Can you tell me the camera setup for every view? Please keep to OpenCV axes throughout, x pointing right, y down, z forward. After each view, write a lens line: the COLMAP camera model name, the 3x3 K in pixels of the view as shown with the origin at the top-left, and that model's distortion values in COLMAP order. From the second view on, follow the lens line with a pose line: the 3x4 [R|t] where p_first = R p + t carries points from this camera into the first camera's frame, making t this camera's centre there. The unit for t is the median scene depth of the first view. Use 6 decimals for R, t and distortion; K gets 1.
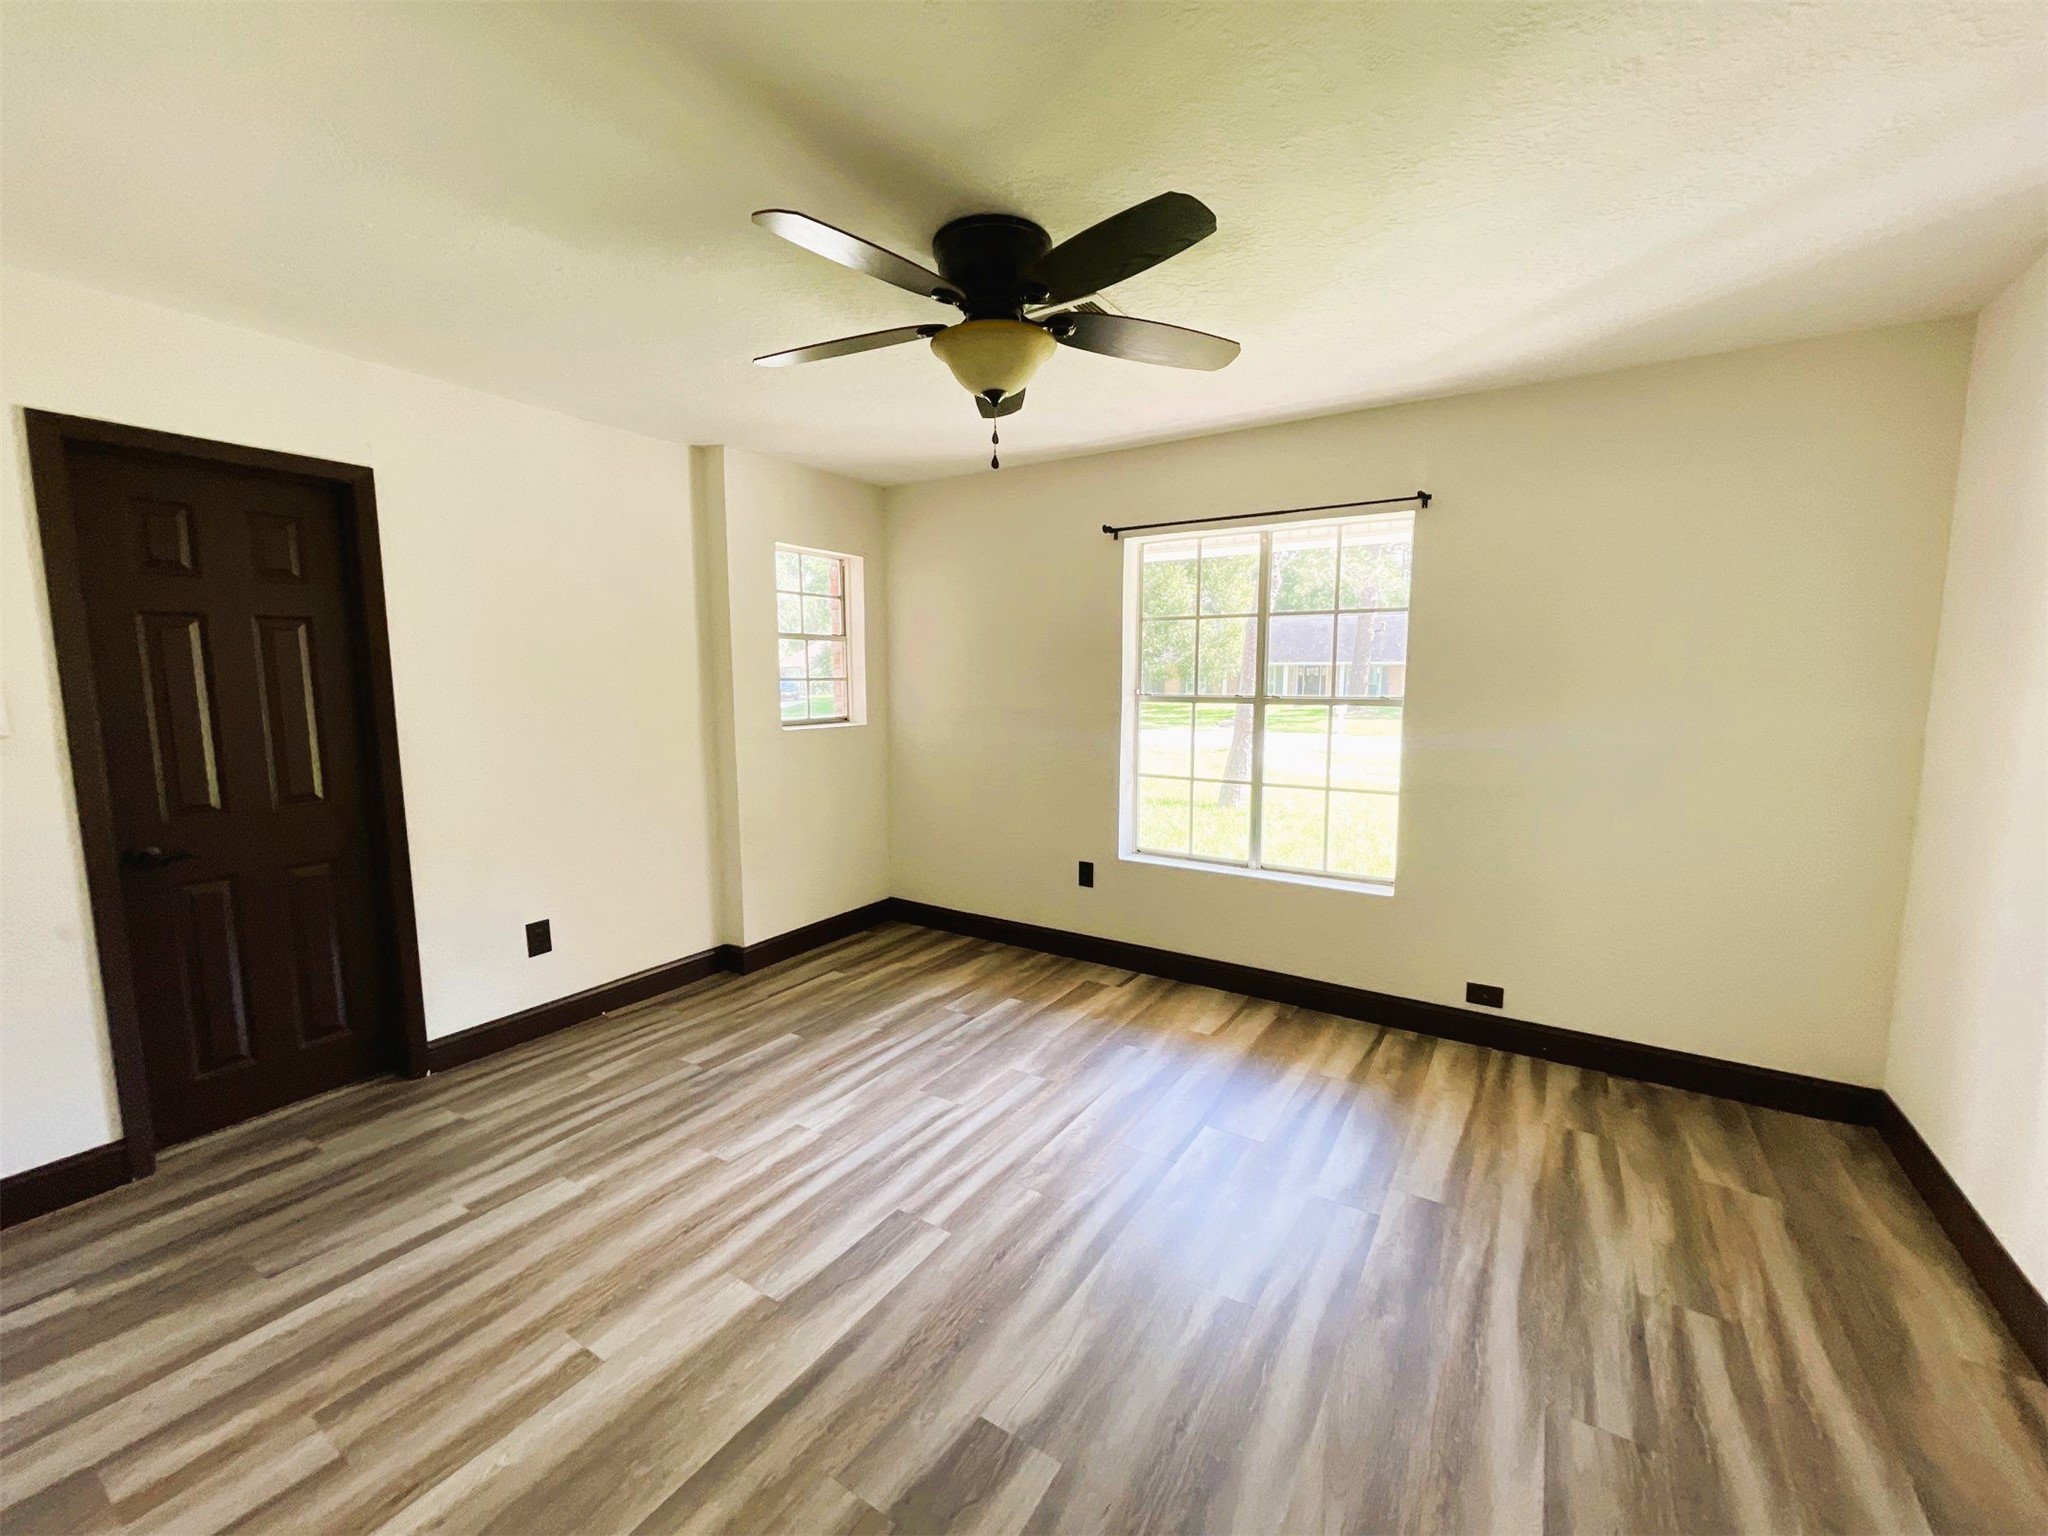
lens RADIAL K [[828.5, 0, 1018.3], [0, 828.5, 767.3], [0, 0, 1]] dist [-0.002218, 0.002399]
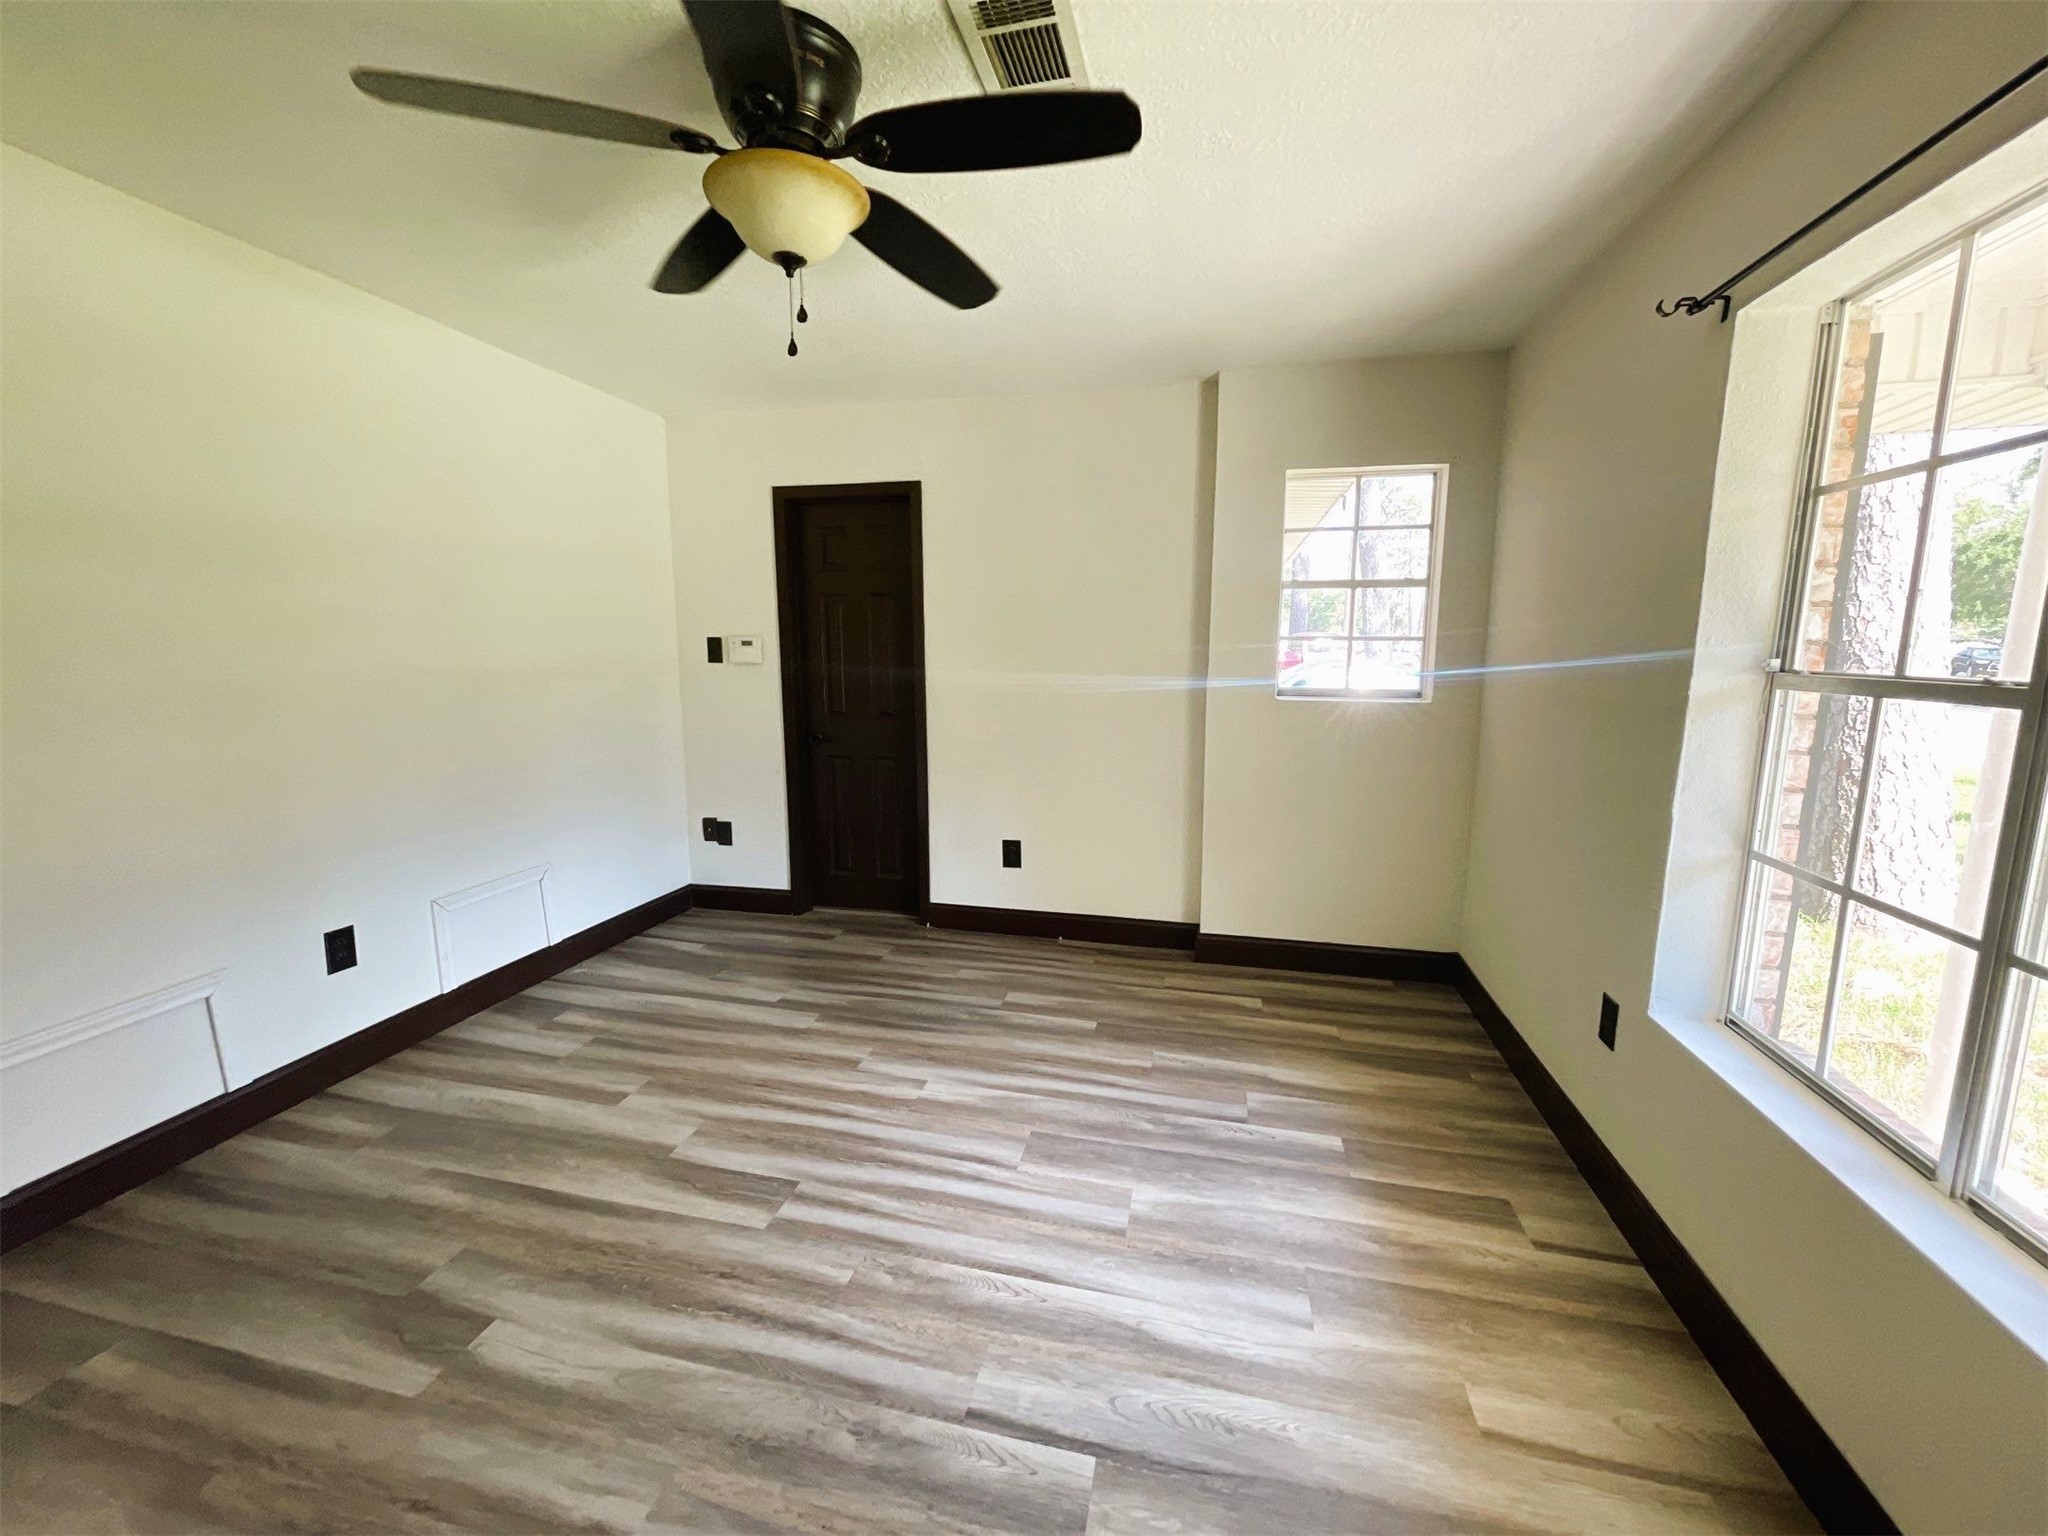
lens RADIAL K [[828.5, 0, 1019.2], [0, 828.5, 767.4], [0, 0, 1]] dist [-0.002218, 0.002399]
pose [[0.330893, 0.145507, -0.932383, 0.554884], [-0.110750, 0.987201, 0.114758, -0.059077], [0.937147, 0.065288, 0.342773, 0.632790]]
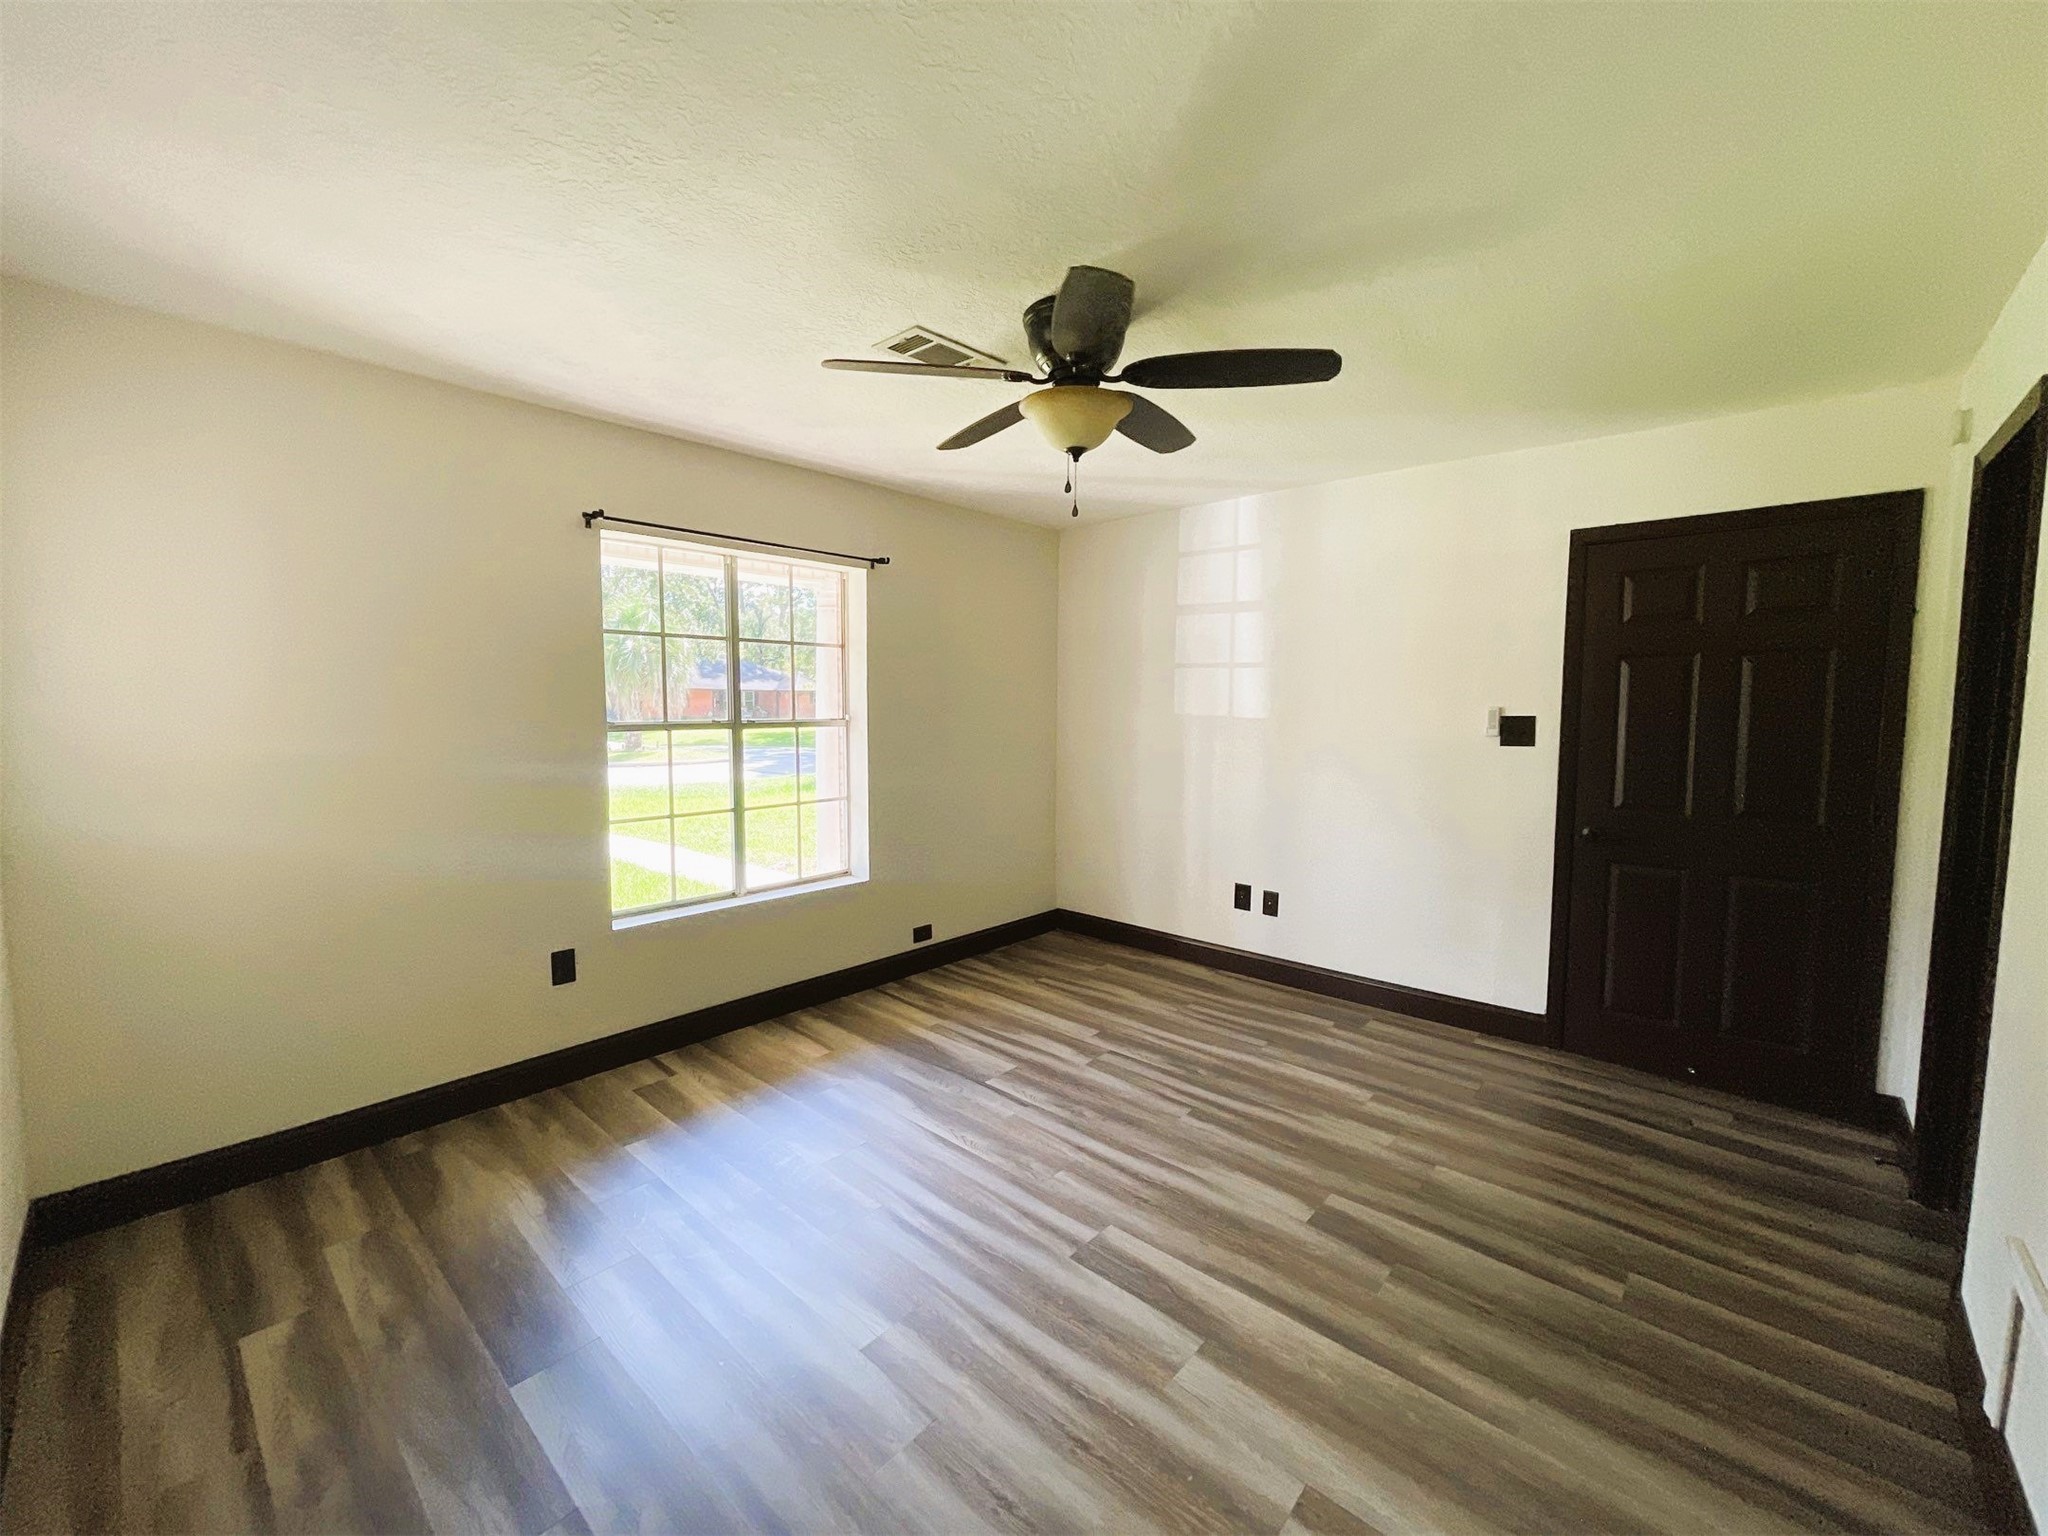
lens RADIAL K [[828.5, 0, 1021.7], [0, 828.5, 760.1], [0, 0, 1]] dist [-0.002218, 0.002399]
pose [[0.162662, -0.074013, 0.983902, -0.764295], [0.105992, 0.992723, 0.057154, -0.072838], [-0.980972, 0.094989, 0.169323, 0.603963]]
